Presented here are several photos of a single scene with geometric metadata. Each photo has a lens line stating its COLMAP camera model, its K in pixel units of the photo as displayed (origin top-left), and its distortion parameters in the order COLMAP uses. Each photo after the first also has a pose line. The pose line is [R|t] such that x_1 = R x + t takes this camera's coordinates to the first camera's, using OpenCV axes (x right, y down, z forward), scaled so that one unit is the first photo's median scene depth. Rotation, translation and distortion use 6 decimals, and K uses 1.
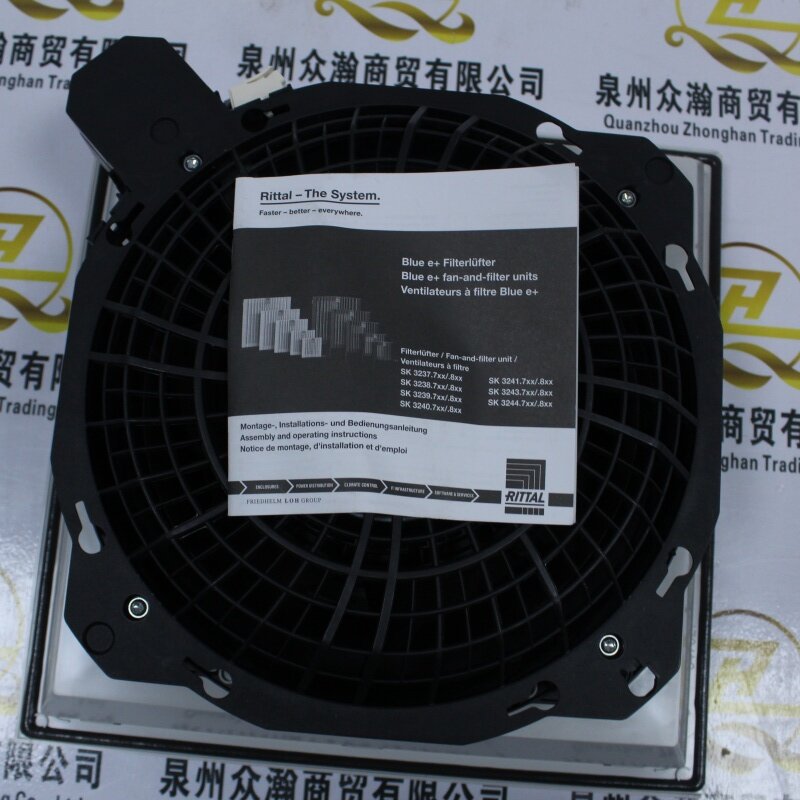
lens RADIAL K [[977.1, 0, 398.0], [0, 977.1, 433.1], [0, 0, 1]] dist [-0.107636, 0.076394]
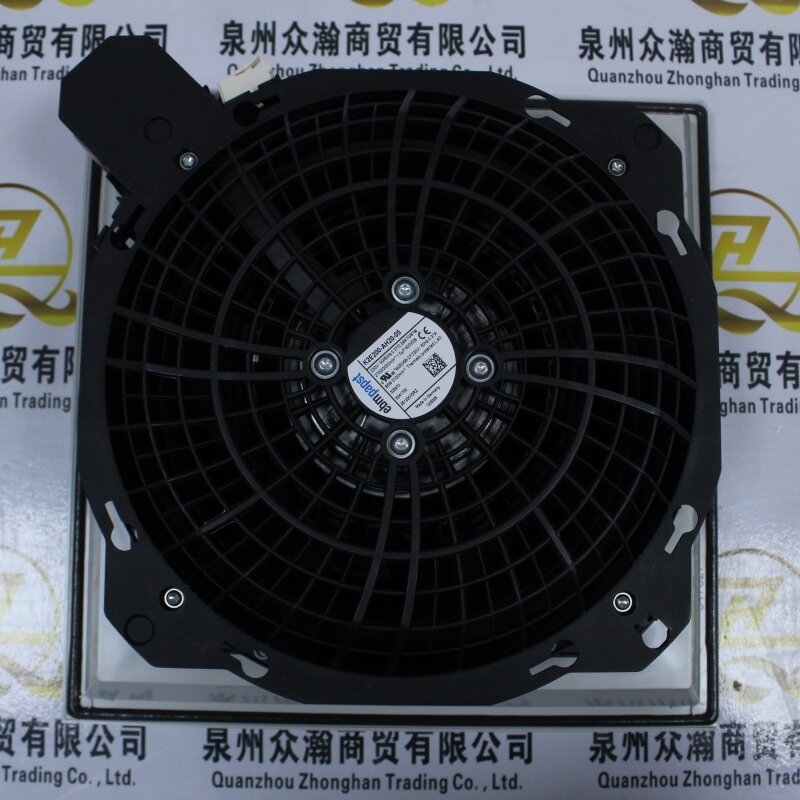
lens RADIAL K [[977.1, 0, 398.0], [0, 977.1, 433.1], [0, 0, 1]] dist [-0.107636, 0.076394]
pose [[0.997658, -0.068393, -0.000316, -0.009885], [0.068224, 0.994846, 0.075009, -0.045426], [-0.004816, -0.074855, 0.997183, -0.028352]]
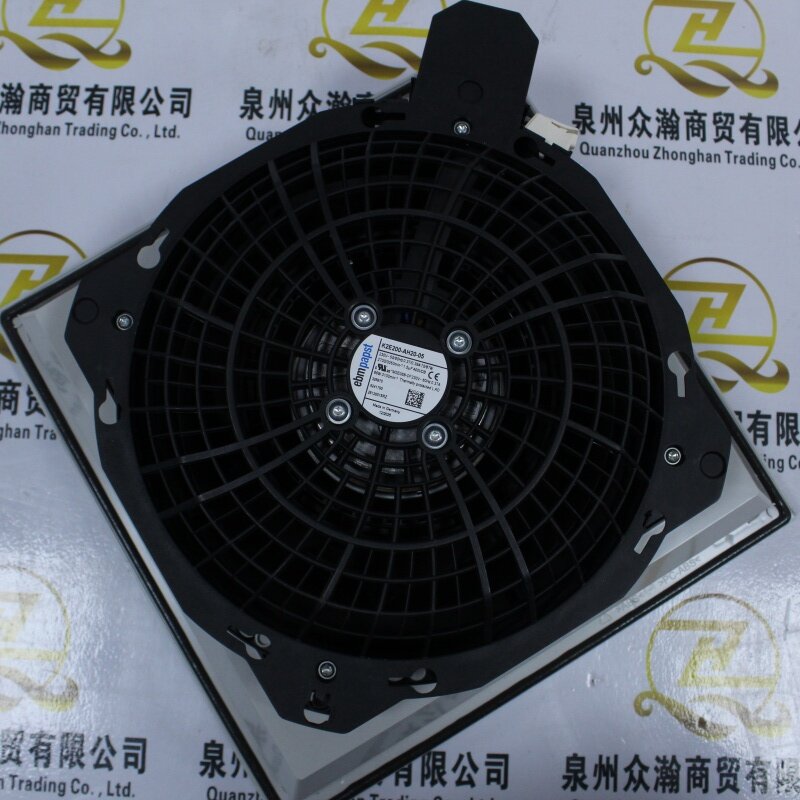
lens RADIAL K [[977.1, 0, 398.0], [0, 977.1, 433.1], [0, 0, 1]] dist [-0.107636, 0.076394]
pose [[0.999398, -0.034573, 0.002861, -0.005358], [0.034429, 0.998583, 0.040571, -0.060597], [-0.004260, -0.040448, 0.999173, -0.106414]]
